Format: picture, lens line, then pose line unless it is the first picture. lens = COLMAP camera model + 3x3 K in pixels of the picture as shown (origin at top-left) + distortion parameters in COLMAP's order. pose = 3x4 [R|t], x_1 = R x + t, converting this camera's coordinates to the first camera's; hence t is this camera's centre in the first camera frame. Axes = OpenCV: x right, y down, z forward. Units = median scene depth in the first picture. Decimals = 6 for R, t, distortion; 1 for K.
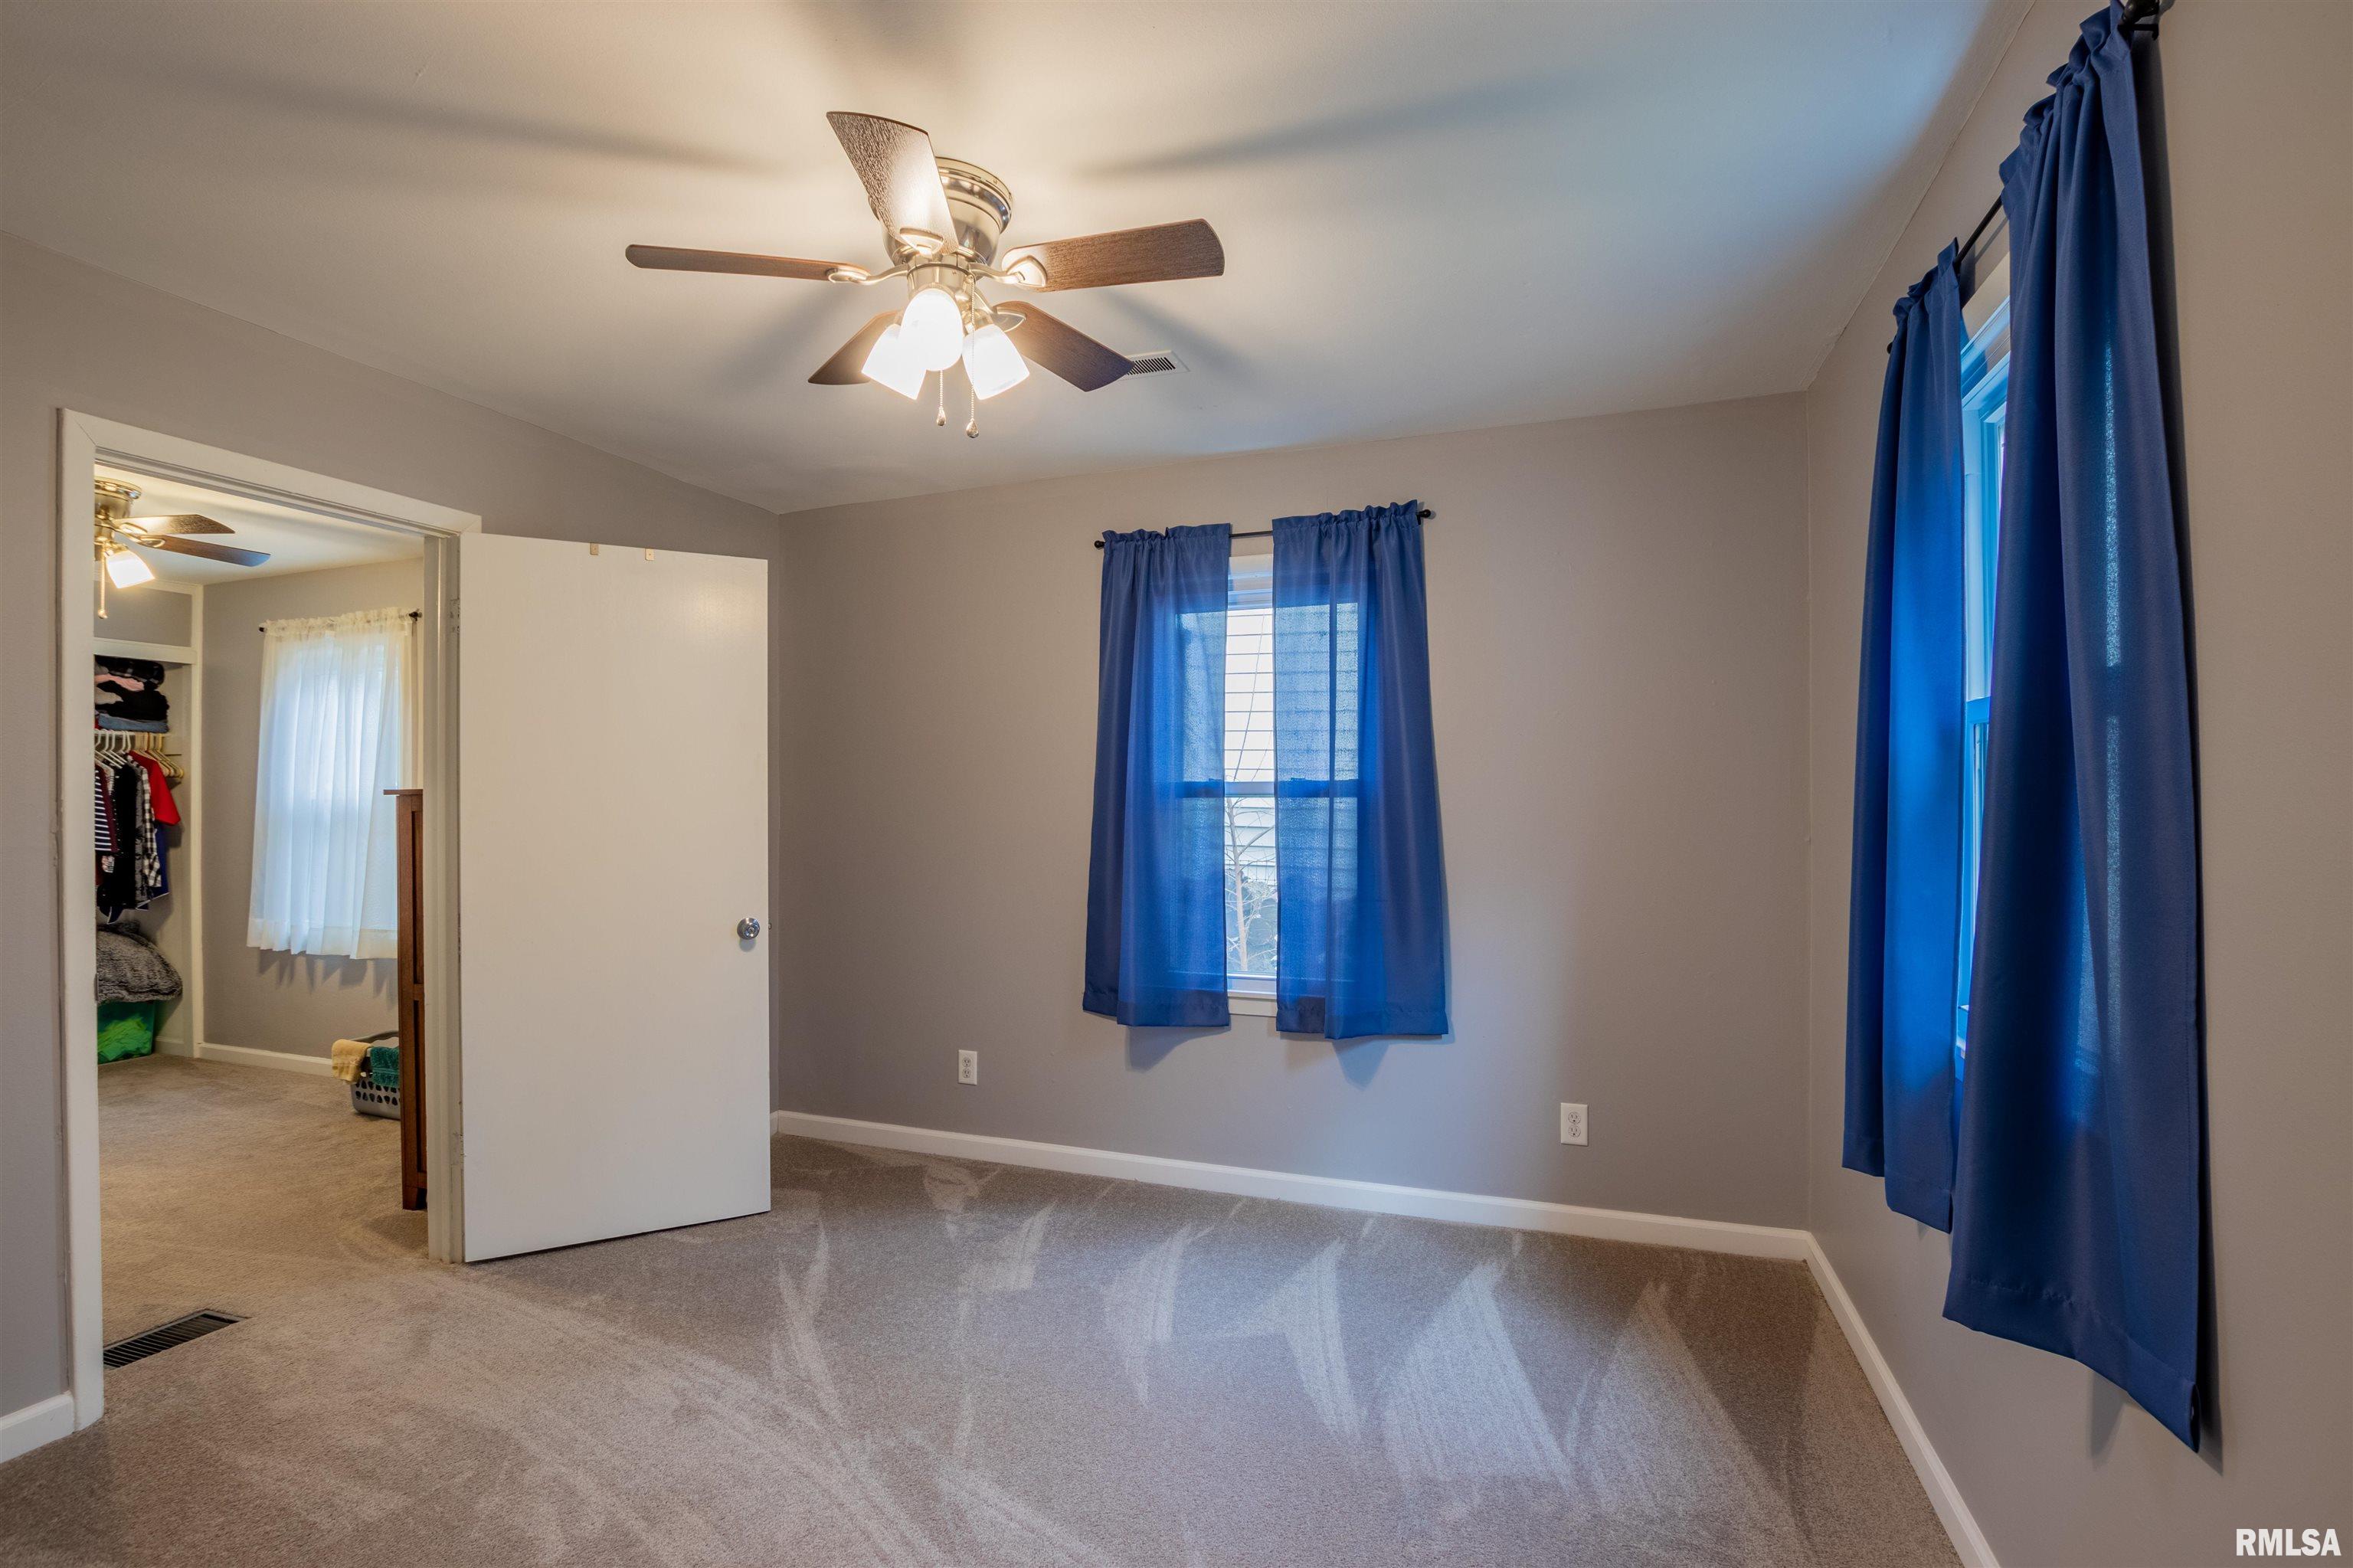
lens RADIAL K [[1098.8, 0, 1166.8], [0, 1098.8, 803.5], [0, 0, 1]] dist [-0.029530, 0.001174]
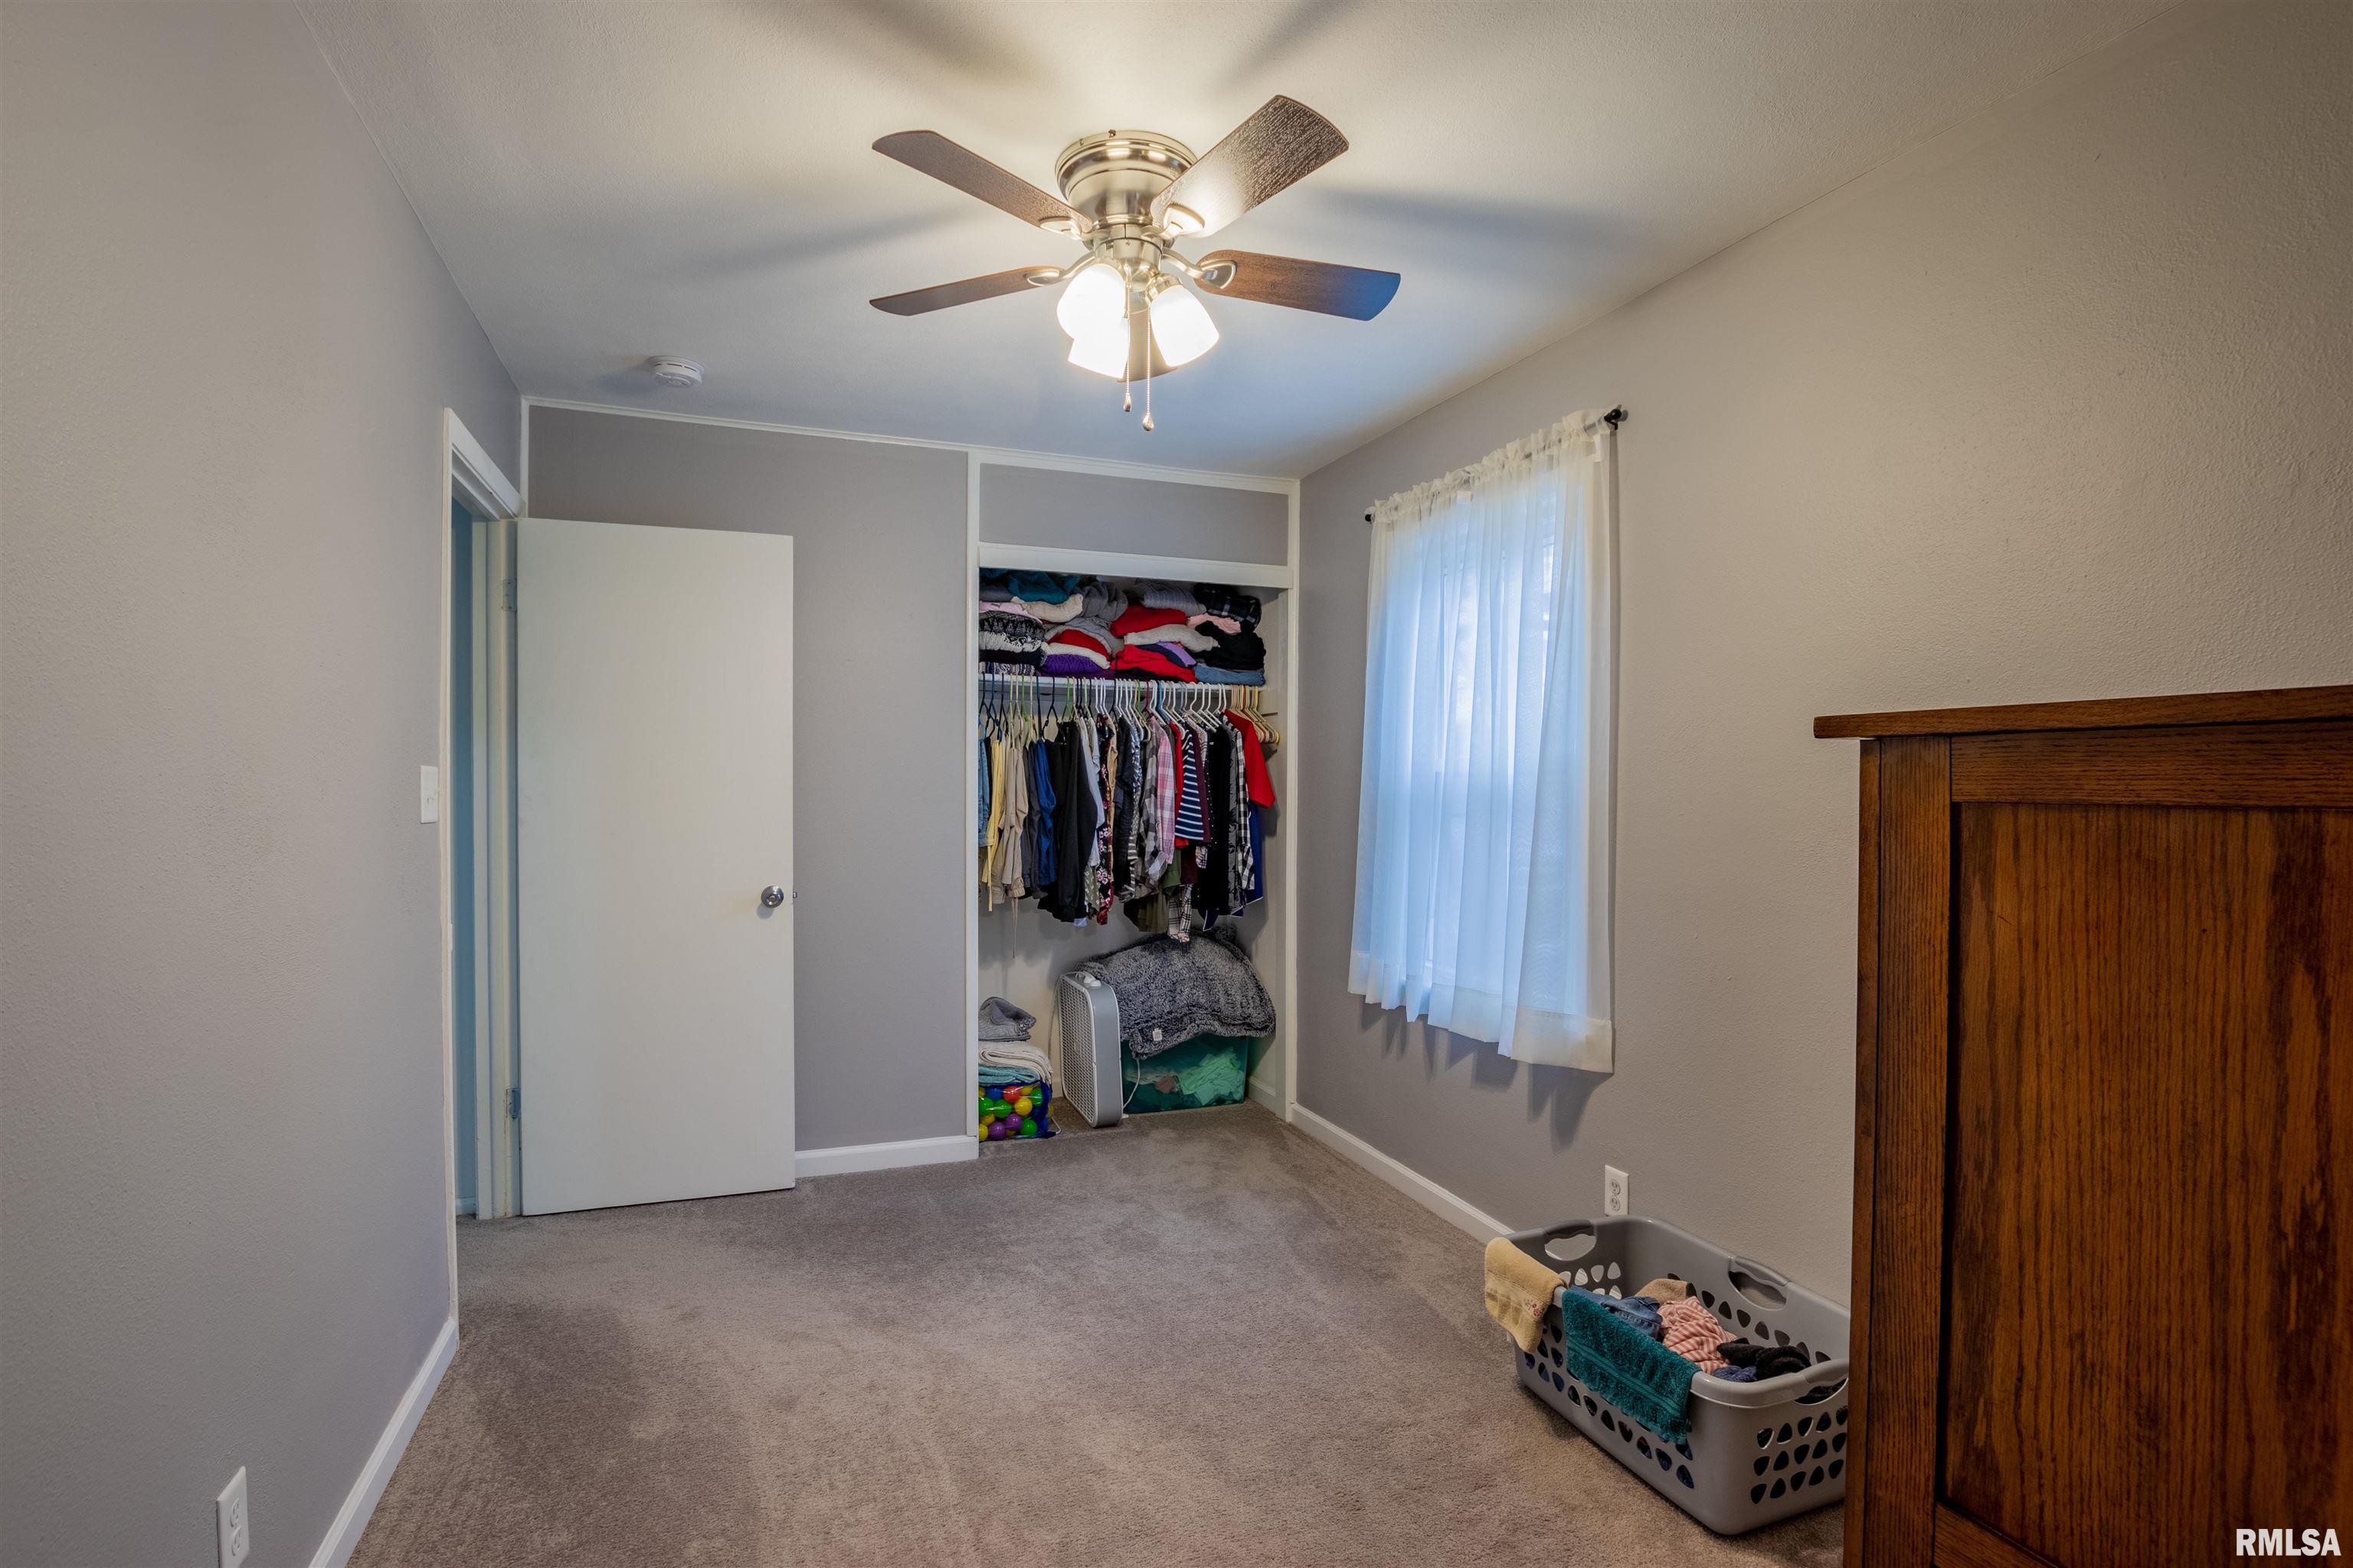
lens RADIAL K [[1098.8, 0, 1170.1], [0, 1098.8, 793.5], [0, 0, 1]] dist [-0.029530, 0.001174]
pose [[0.657048, 0.012506, -0.753745, -0.404921], [-0.005324, 0.999914, 0.011950, 0.001827], [0.753830, -0.003839, 0.657059, 0.456494]]
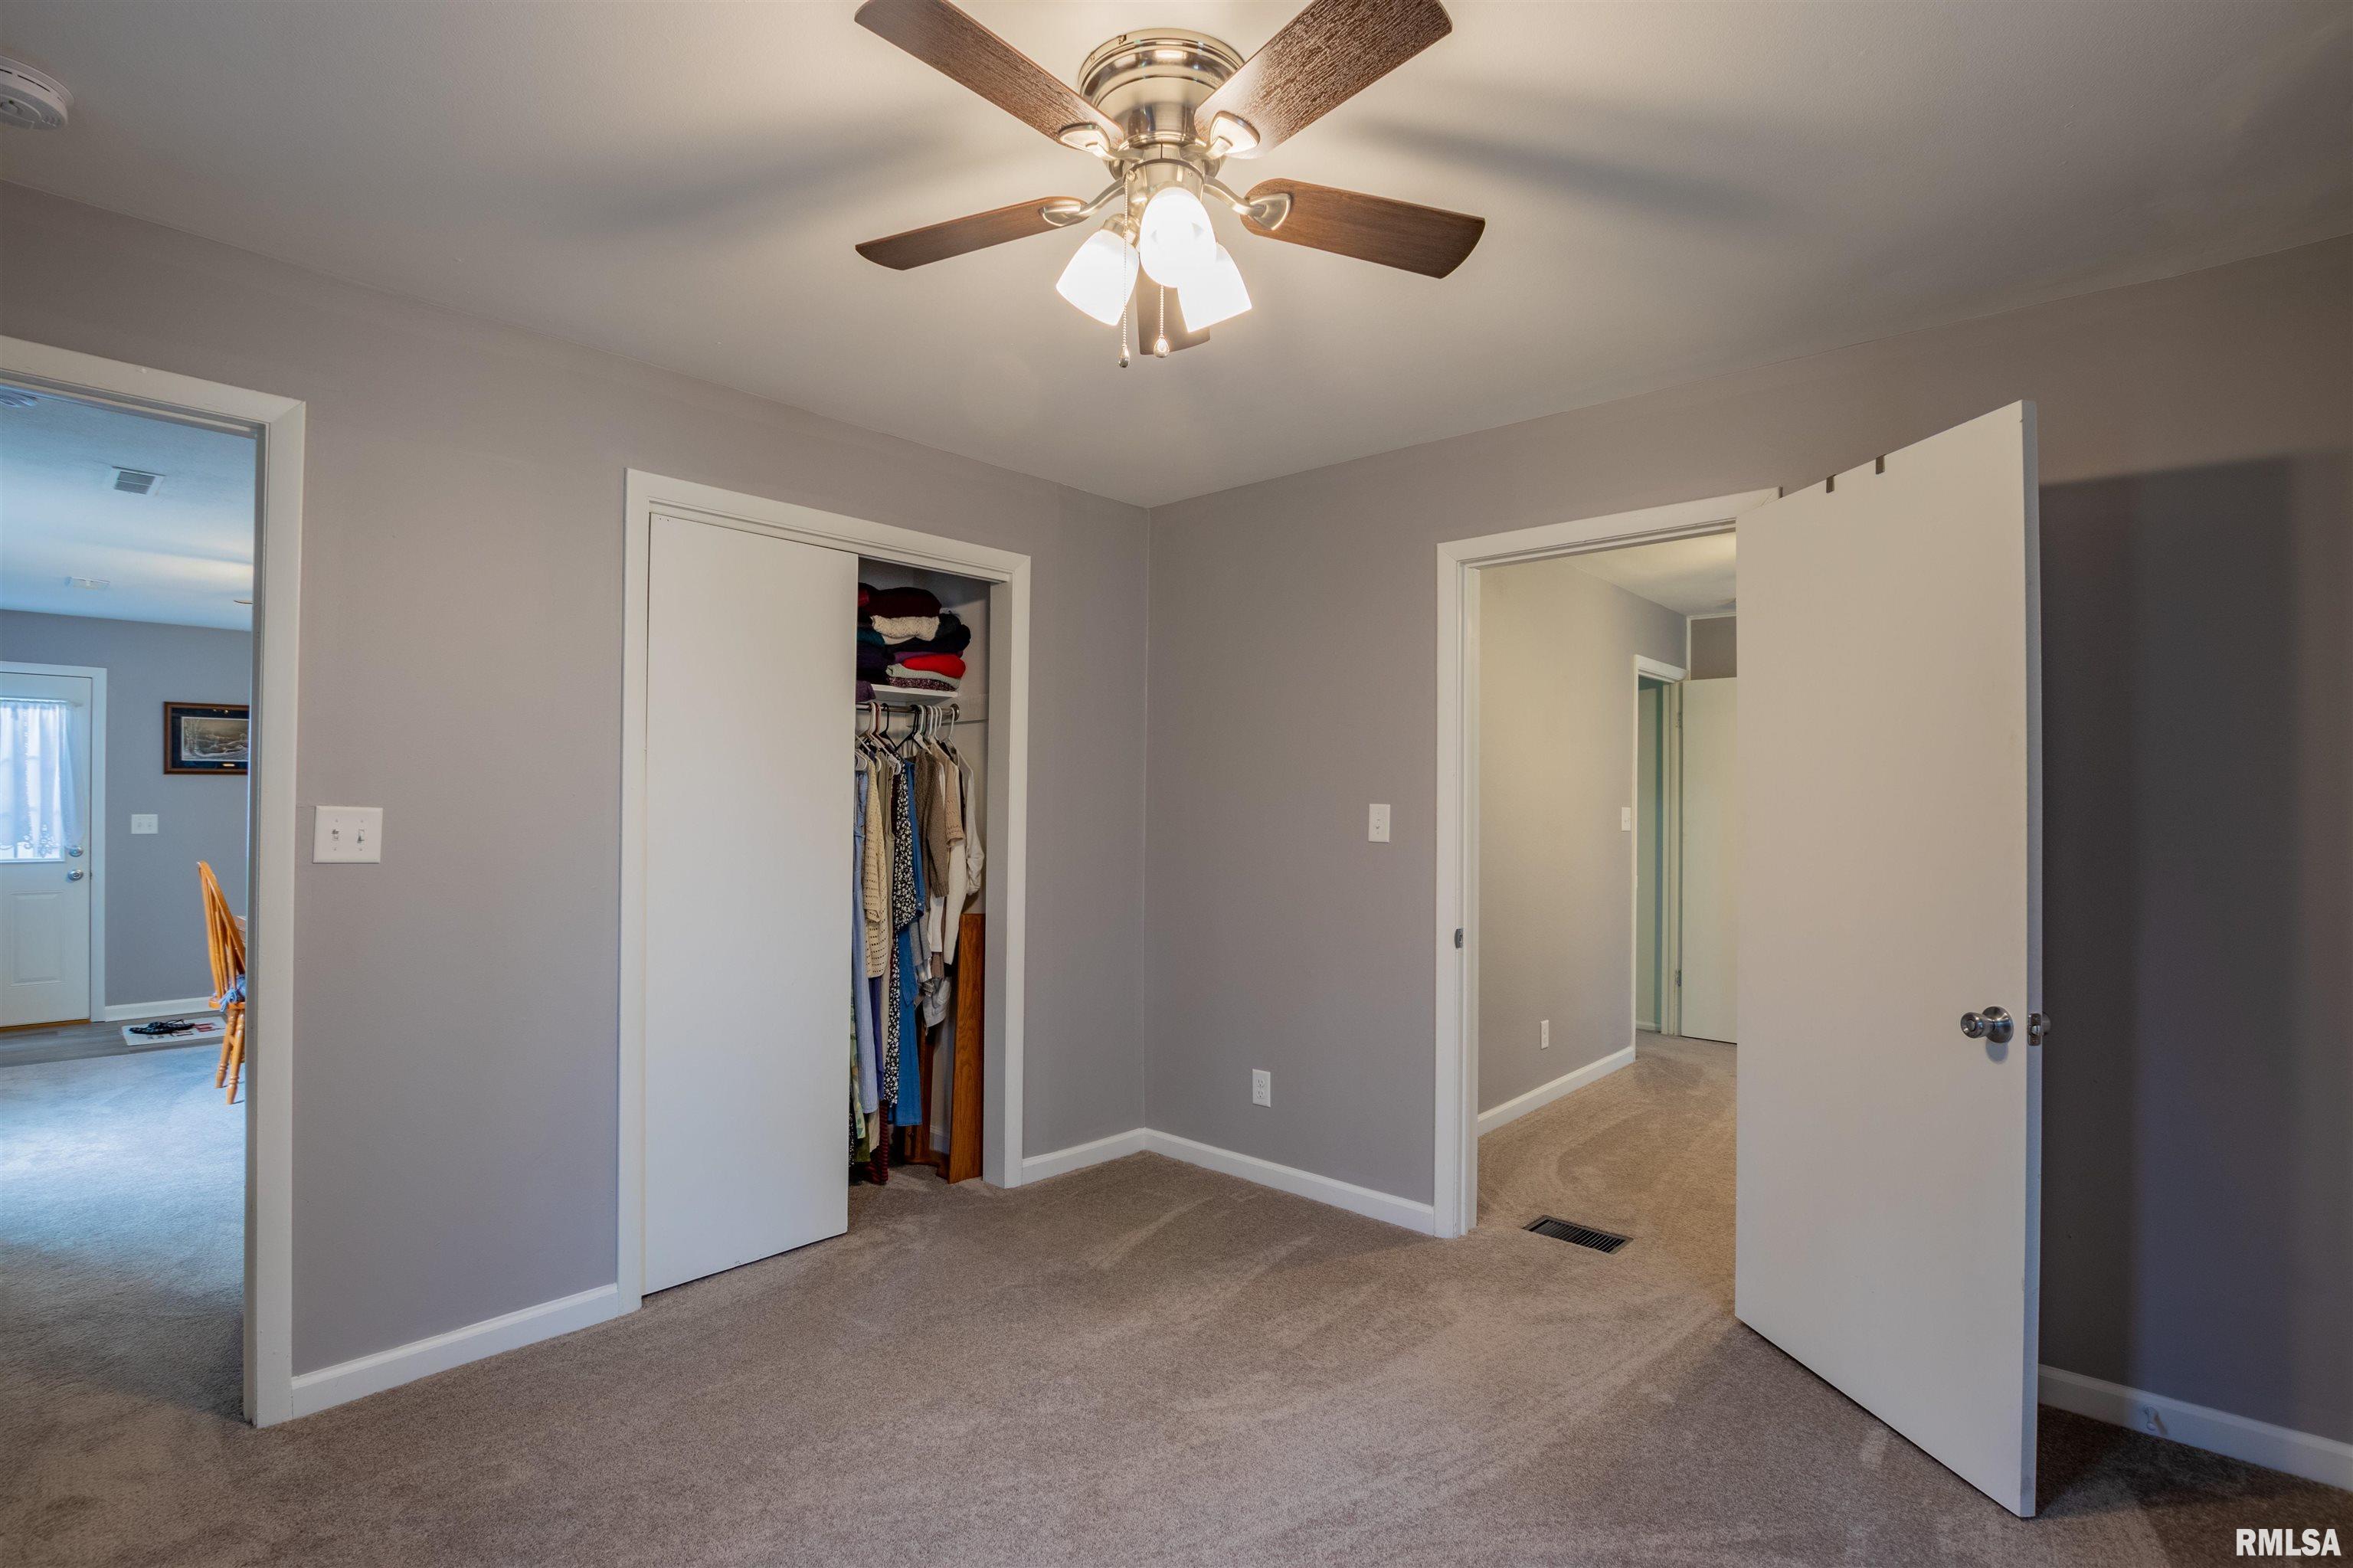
lens RADIAL K [[1098.8, 0, 1177.8], [0, 1098.8, 792.0], [0, 0, 1]] dist [-0.029530, 0.001174]
pose [[-0.362661, -0.013764, -0.931819, 0.212527], [-0.011419, 0.999881, -0.010325, -0.001253], [0.931851, 0.006896, -0.362775, 0.497835]]
